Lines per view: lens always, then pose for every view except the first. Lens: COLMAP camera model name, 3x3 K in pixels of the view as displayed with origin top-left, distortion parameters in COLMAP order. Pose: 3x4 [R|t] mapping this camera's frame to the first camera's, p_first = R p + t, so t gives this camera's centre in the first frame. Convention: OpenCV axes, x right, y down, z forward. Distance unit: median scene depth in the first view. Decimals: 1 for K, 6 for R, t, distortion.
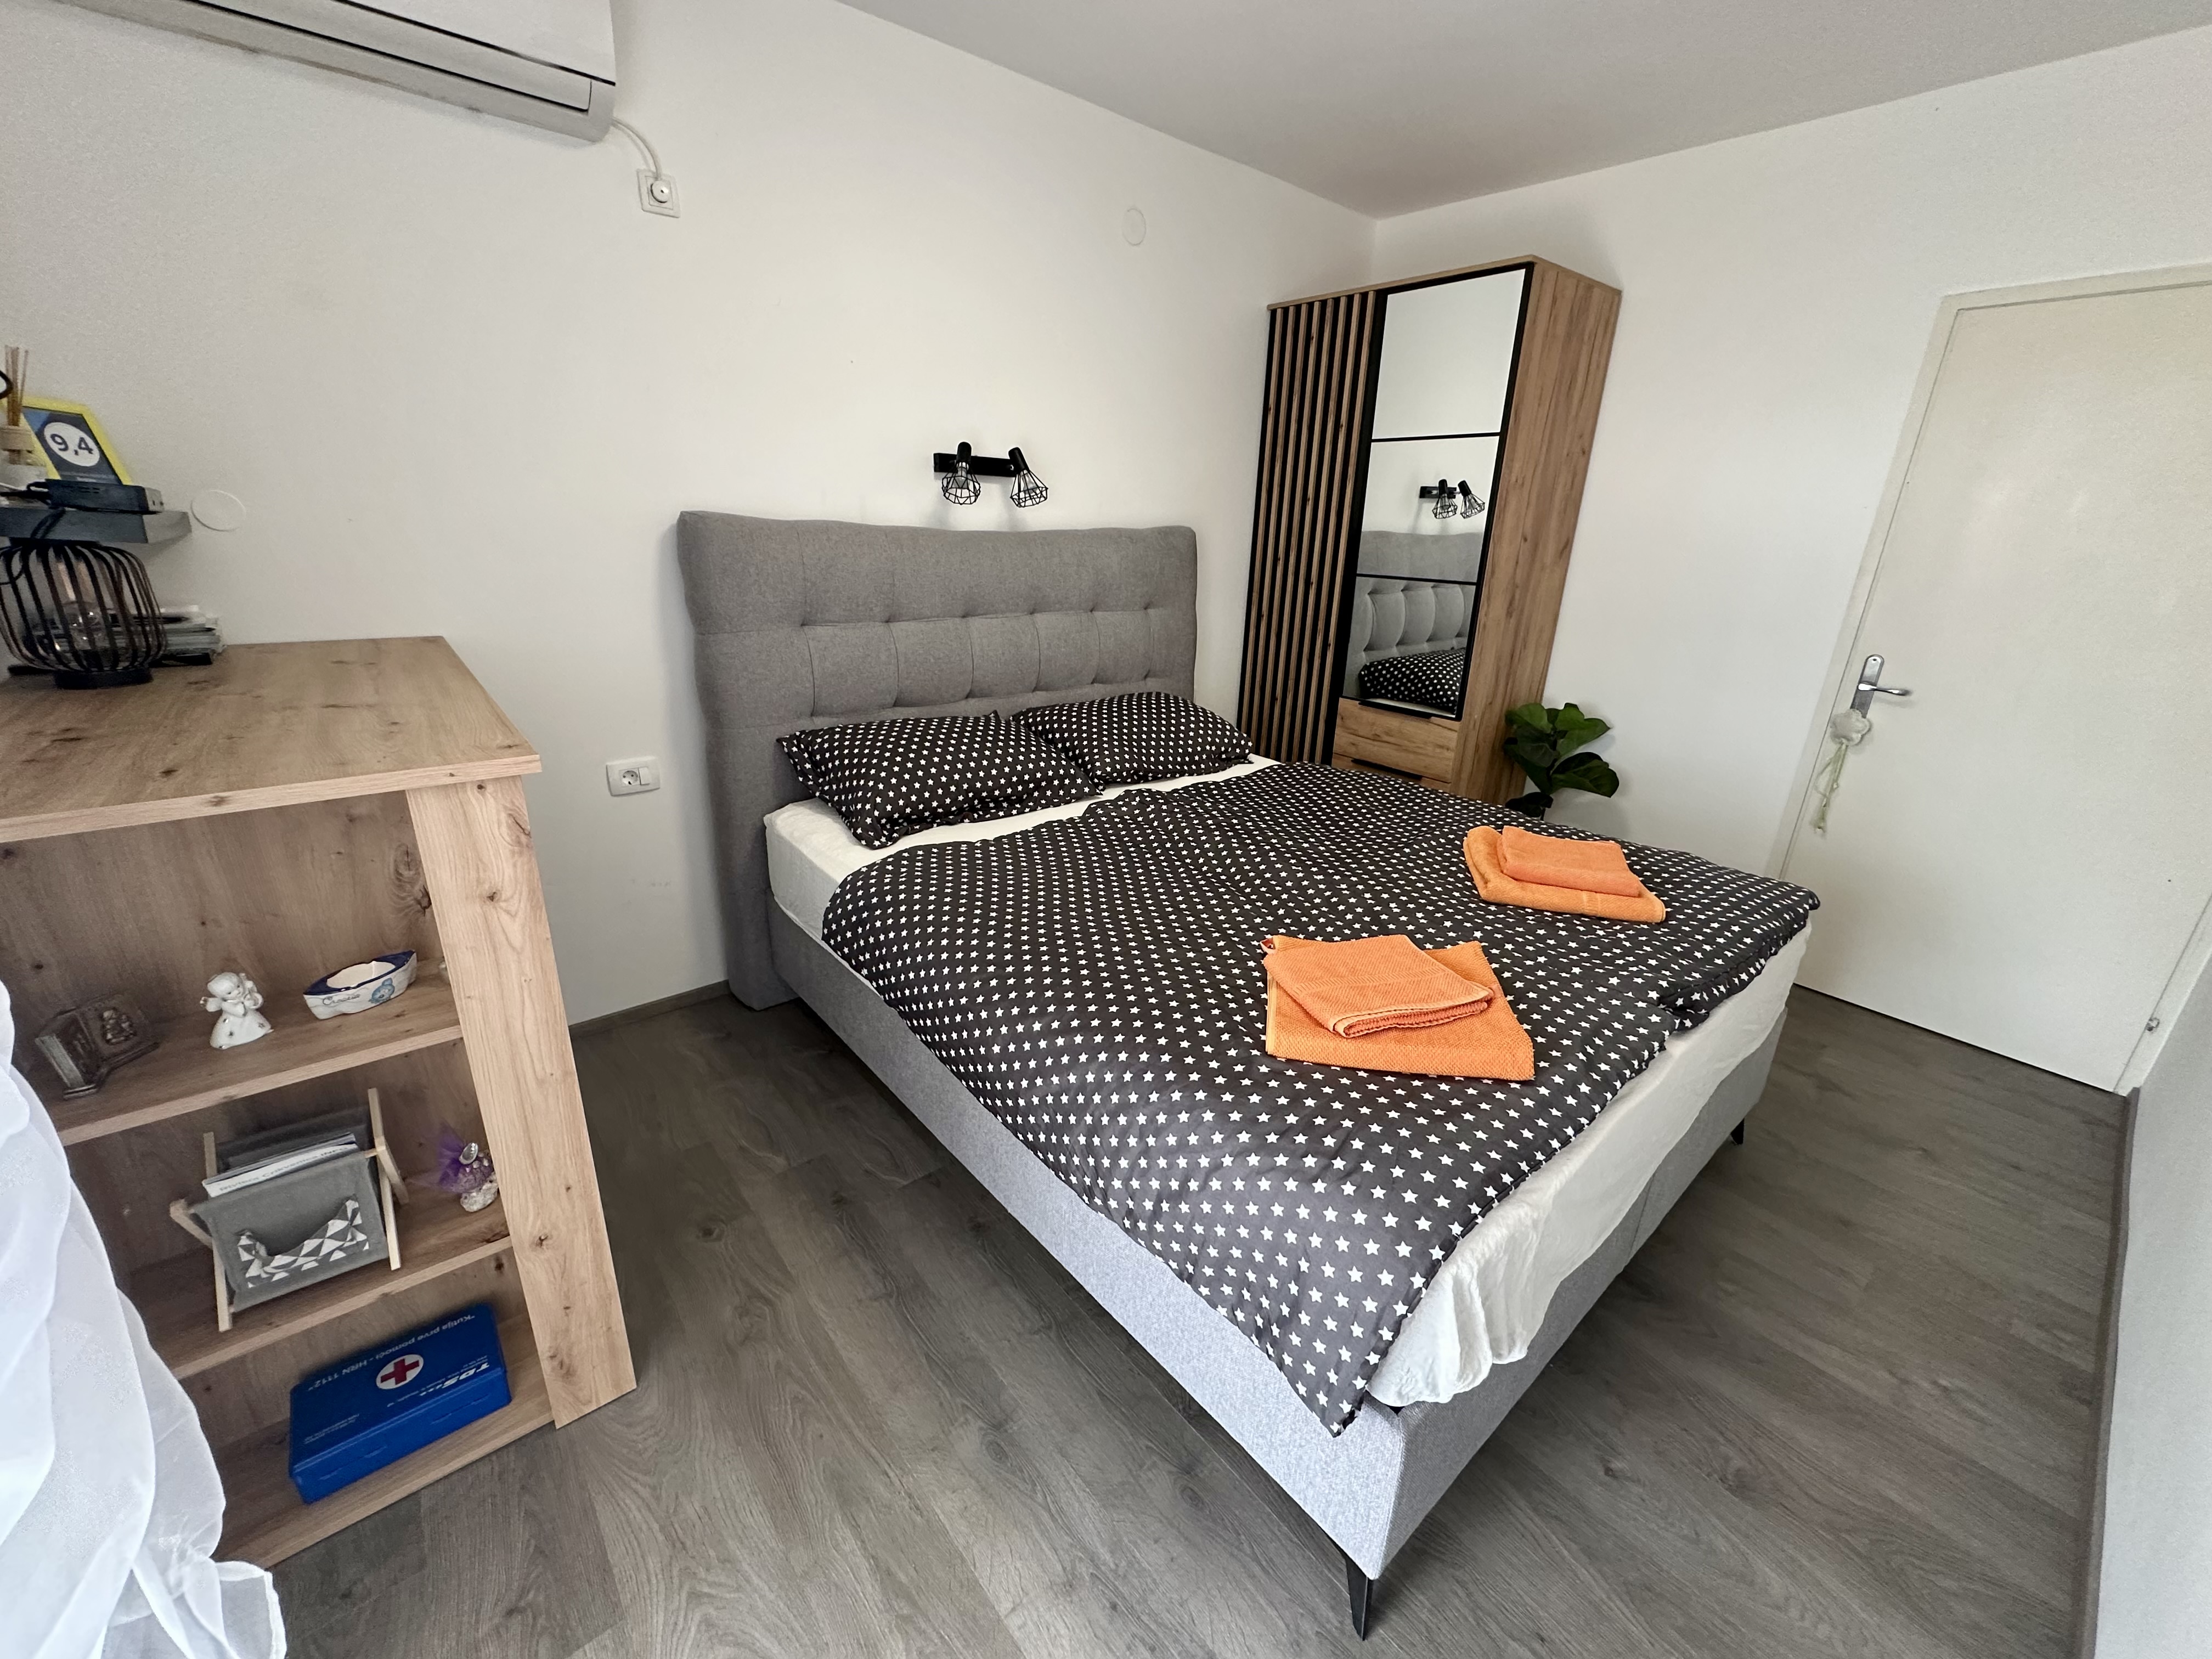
lens RADIAL K [[883.2, 0, 1104.3], [0, 883.2, 826.0], [0, 0, 1]] dist [-0.002141, 0.000393]
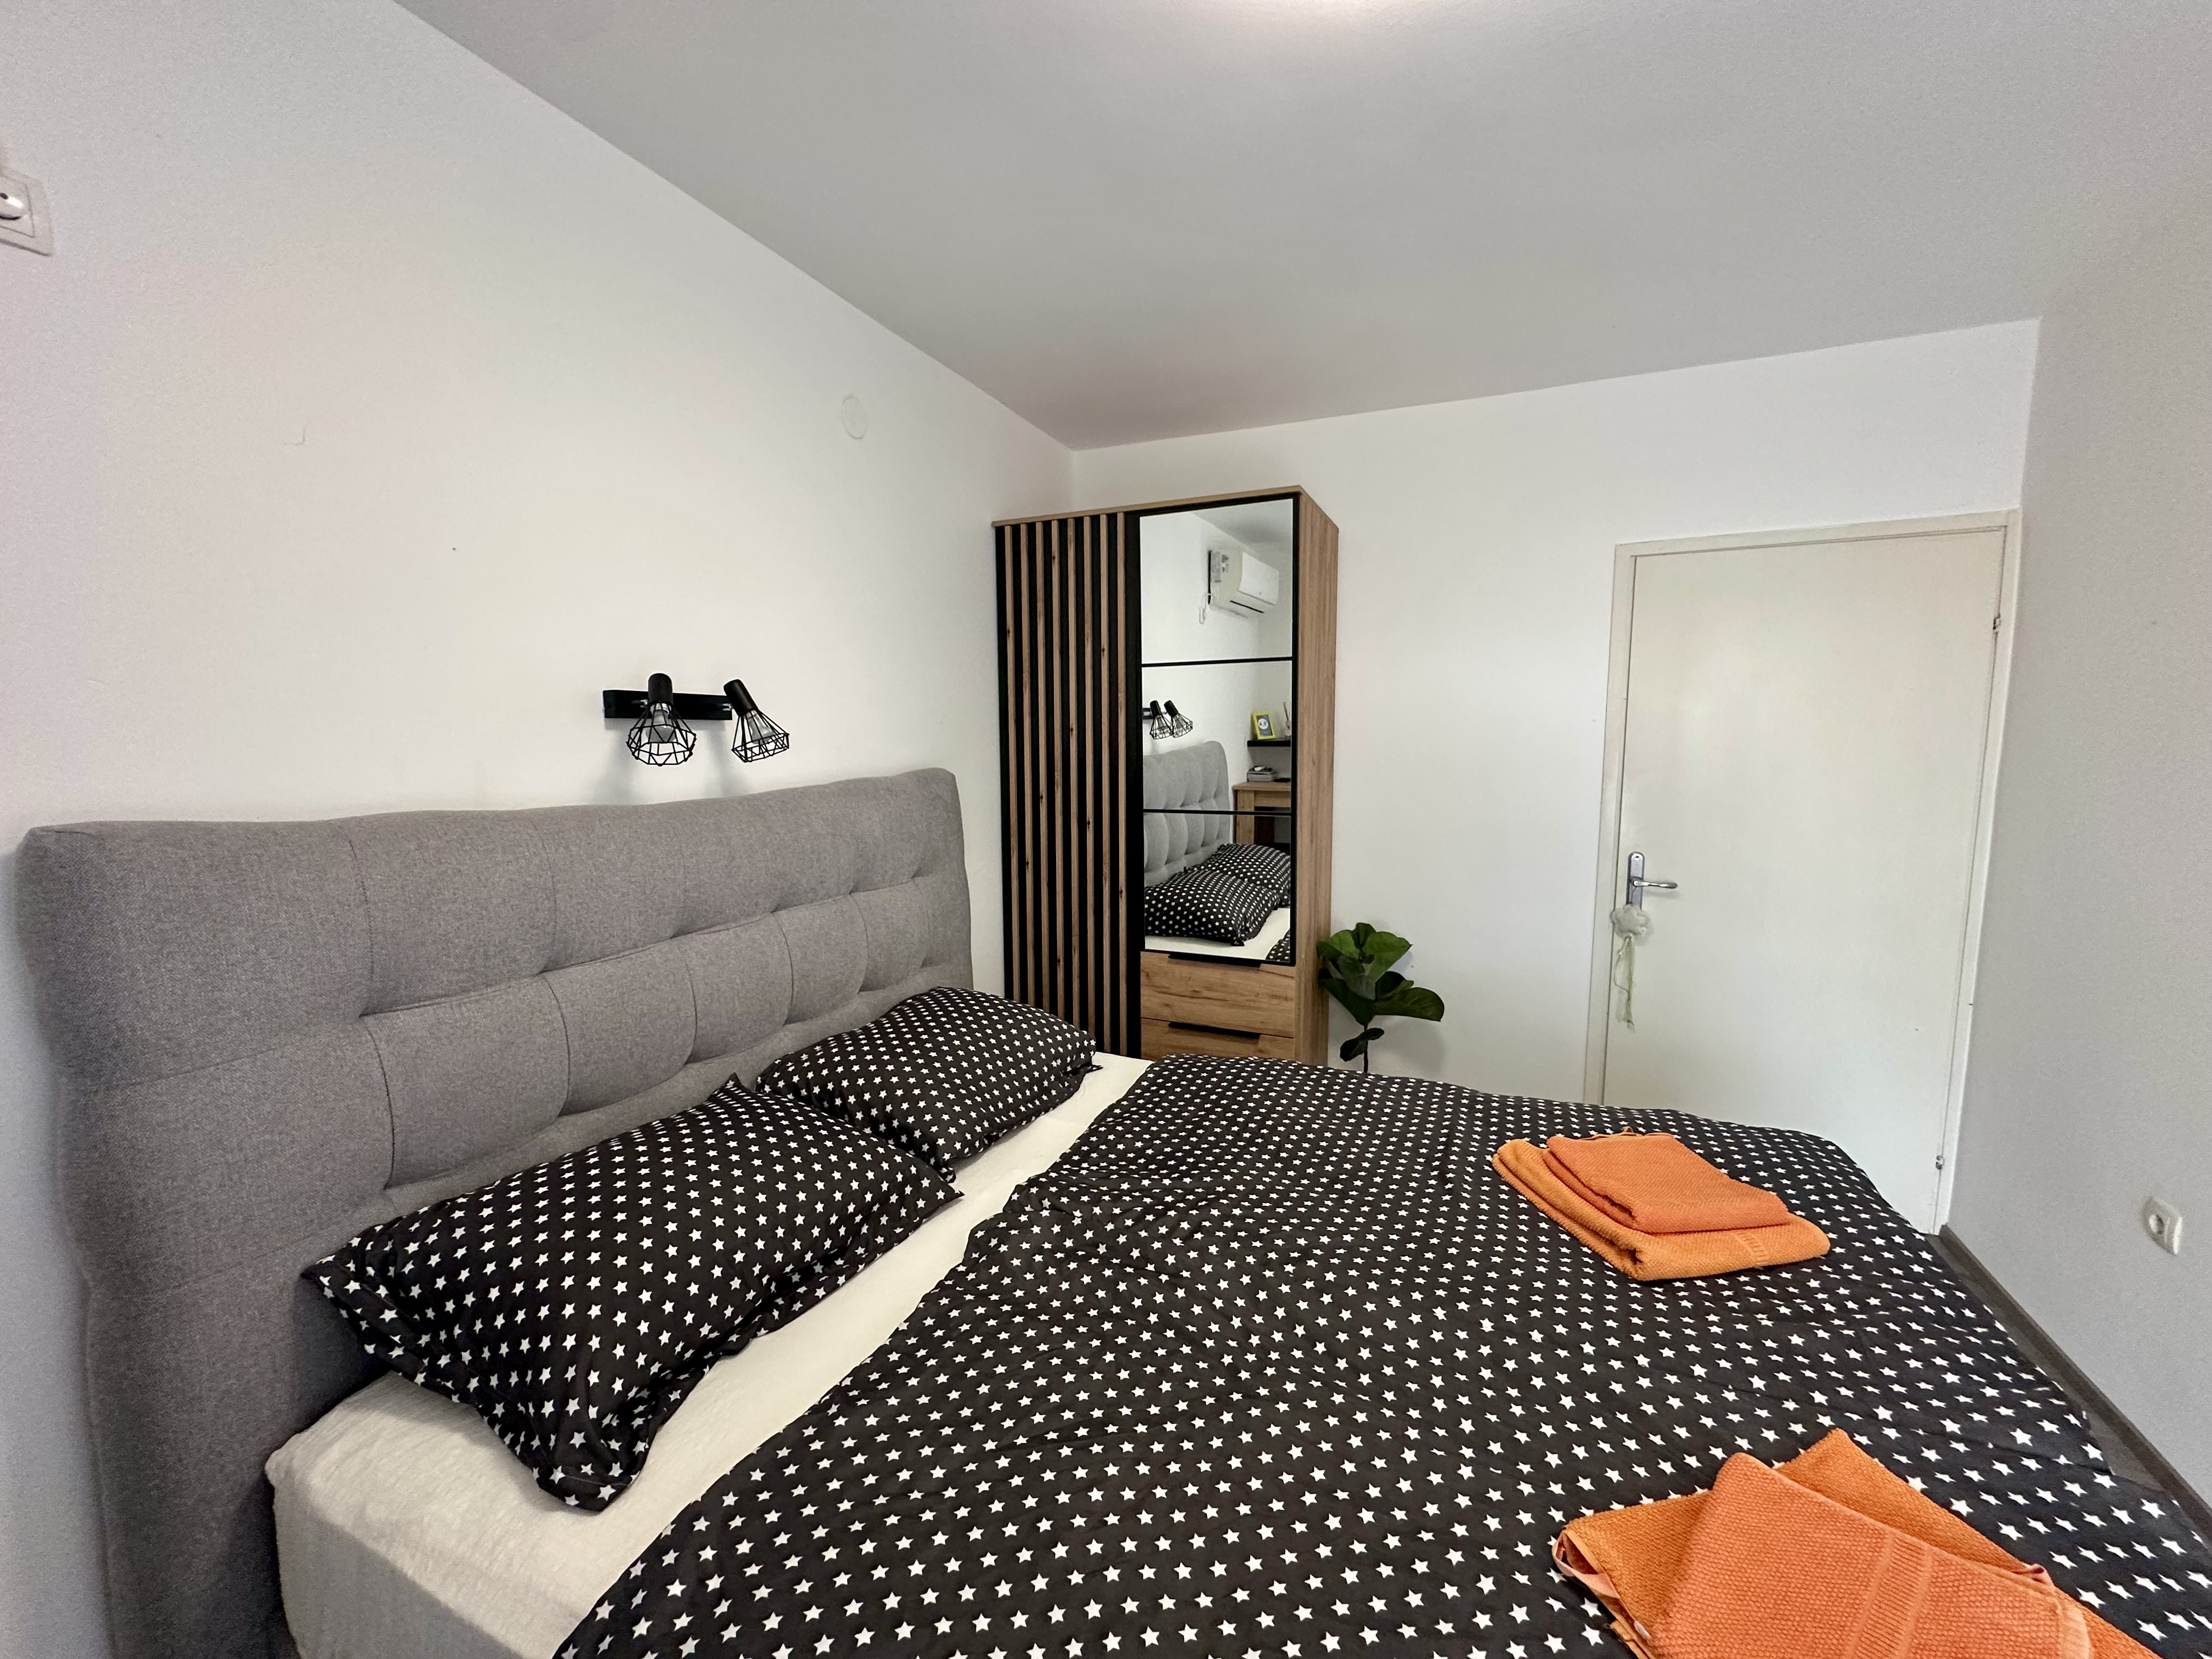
lens RADIAL K [[883.2, 0, 1102.5], [0, 883.2, 825.8], [0, 0, 1]] dist [-0.002141, 0.000393]
pose [[0.896848, -0.085618, 0.433973, -0.171182], [0.181368, 0.966004, -0.184234, -0.162390], [-0.403446, 0.243939, 0.881887, 0.354510]]
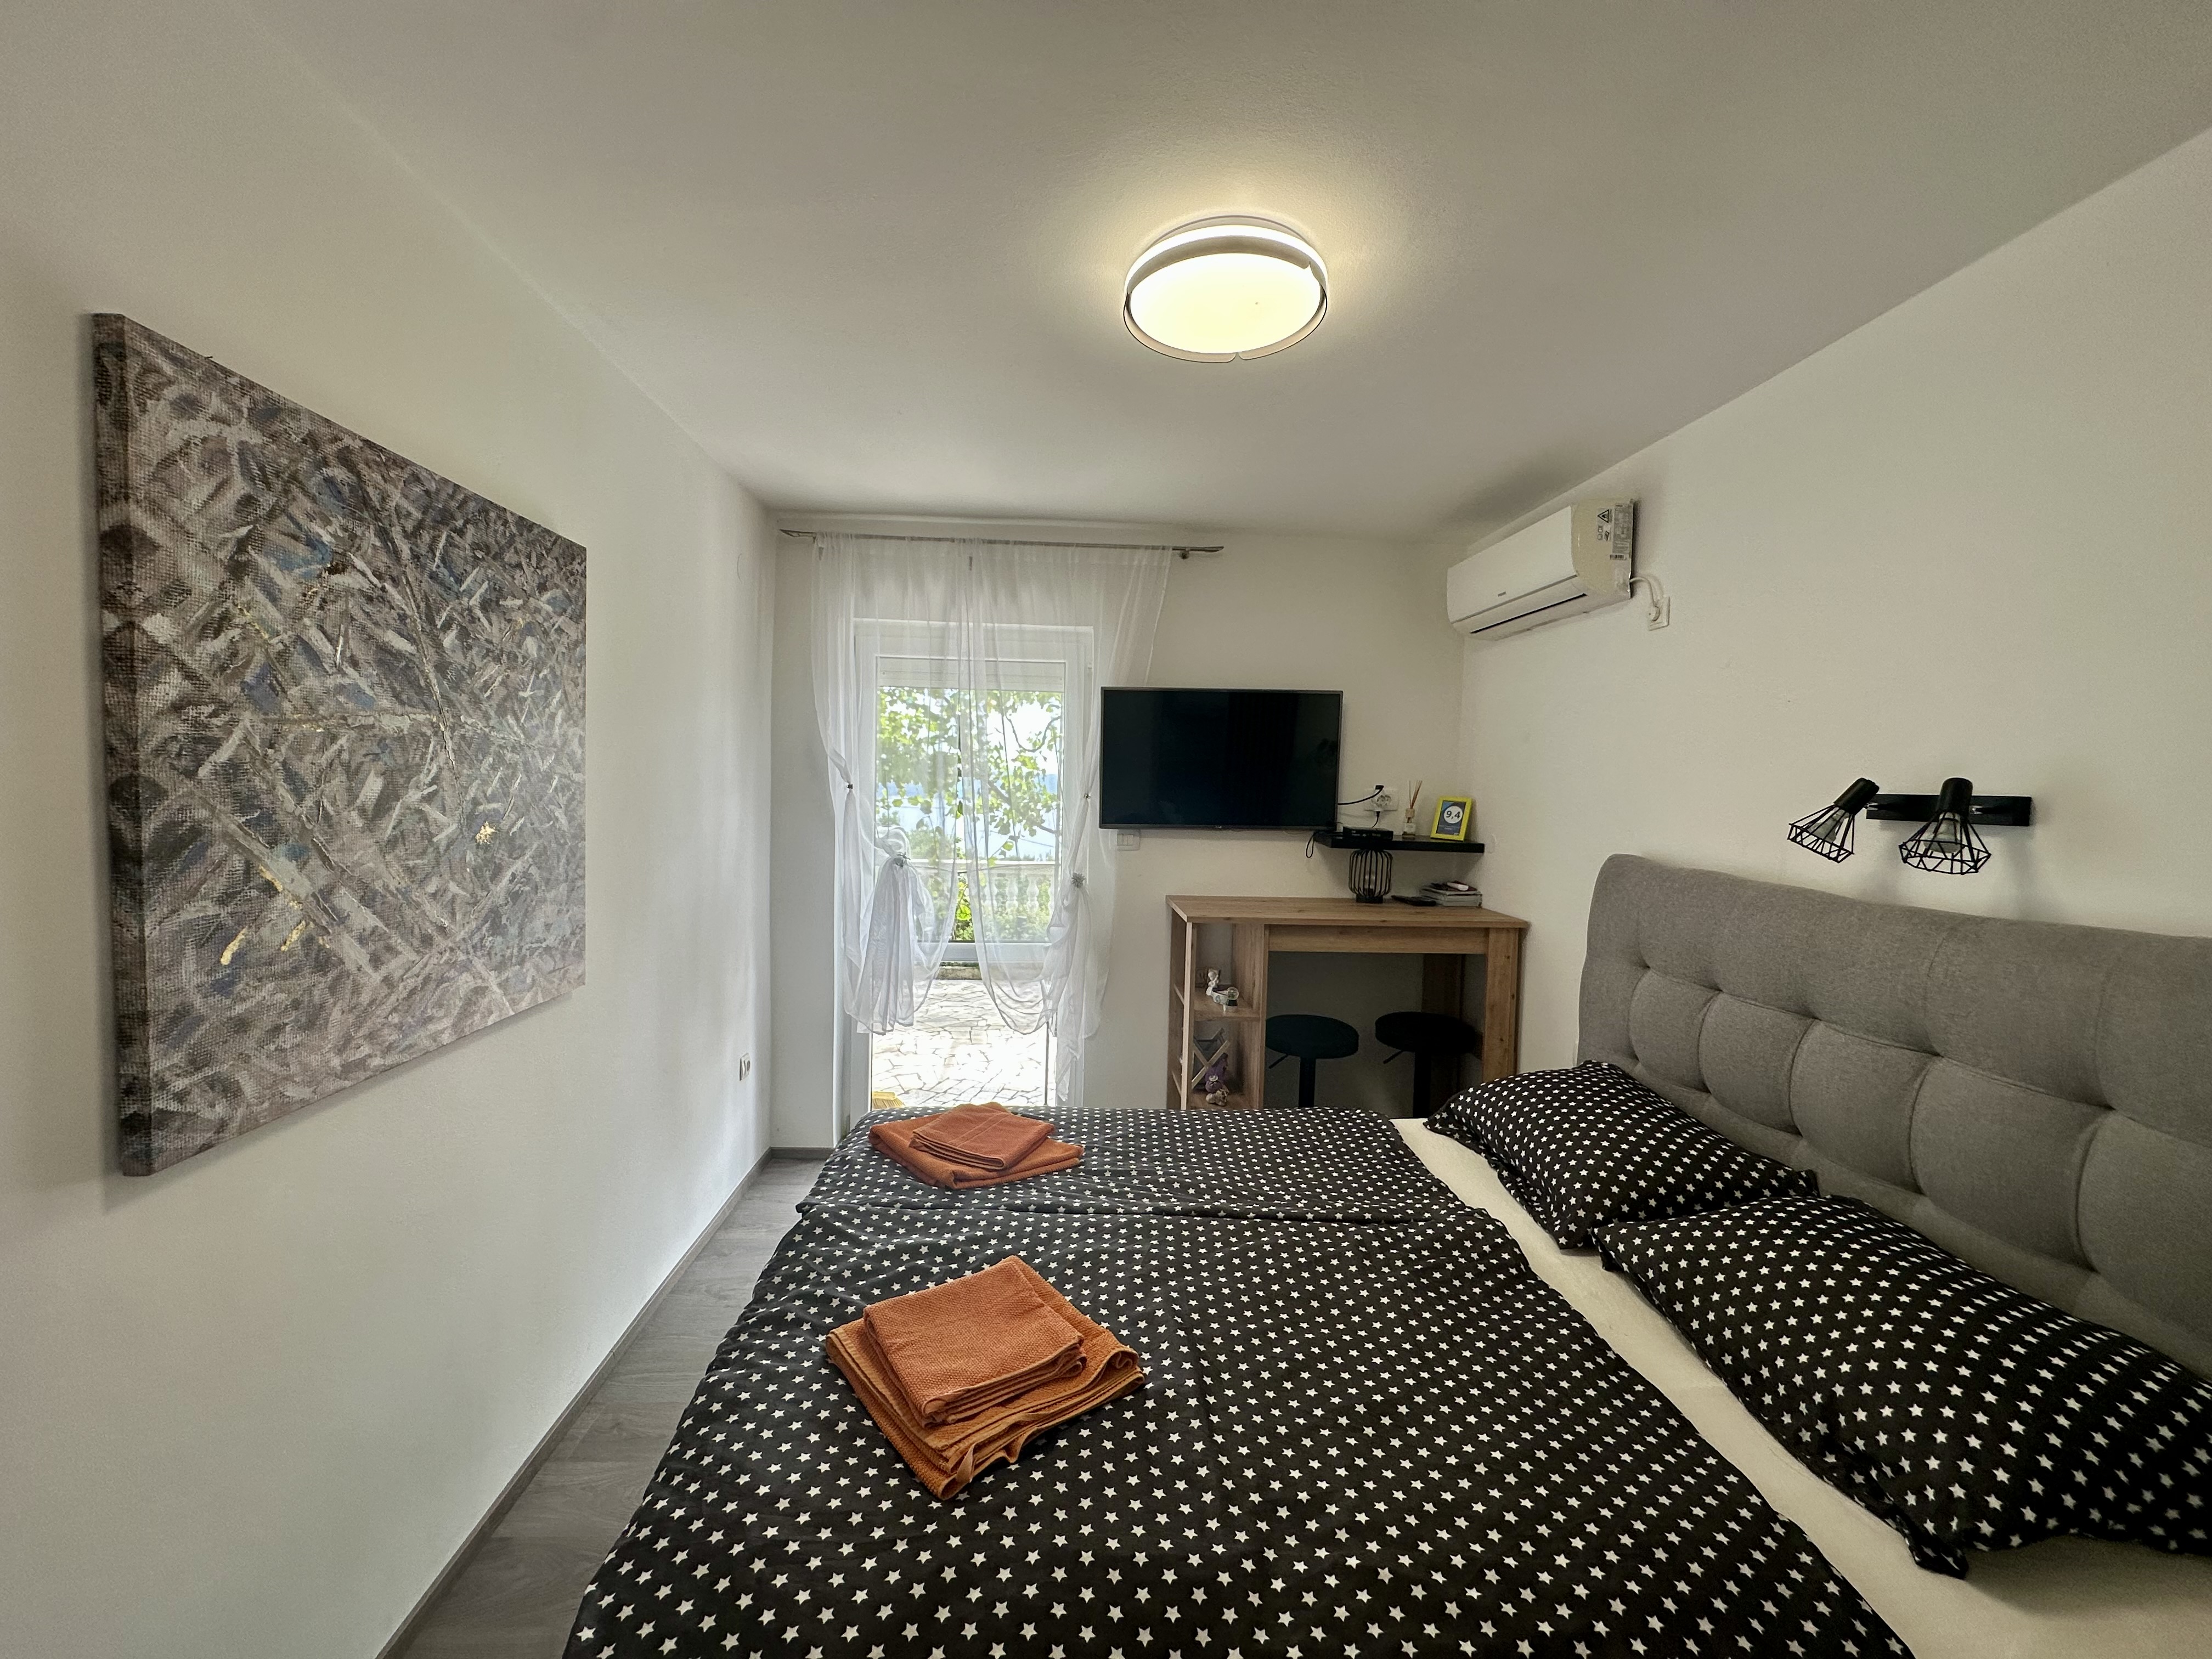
lens RADIAL K [[883.2, 0, 1104.3], [0, 883.2, 826.5], [0, 0, 1]] dist [-0.002141, 0.000393]
pose [[-0.592535, -0.013974, -0.805424, 0.807575], [-0.311030, 0.926282, 0.212748, -0.394497], [0.743077, 0.376572, -0.553201, 1.038647]]
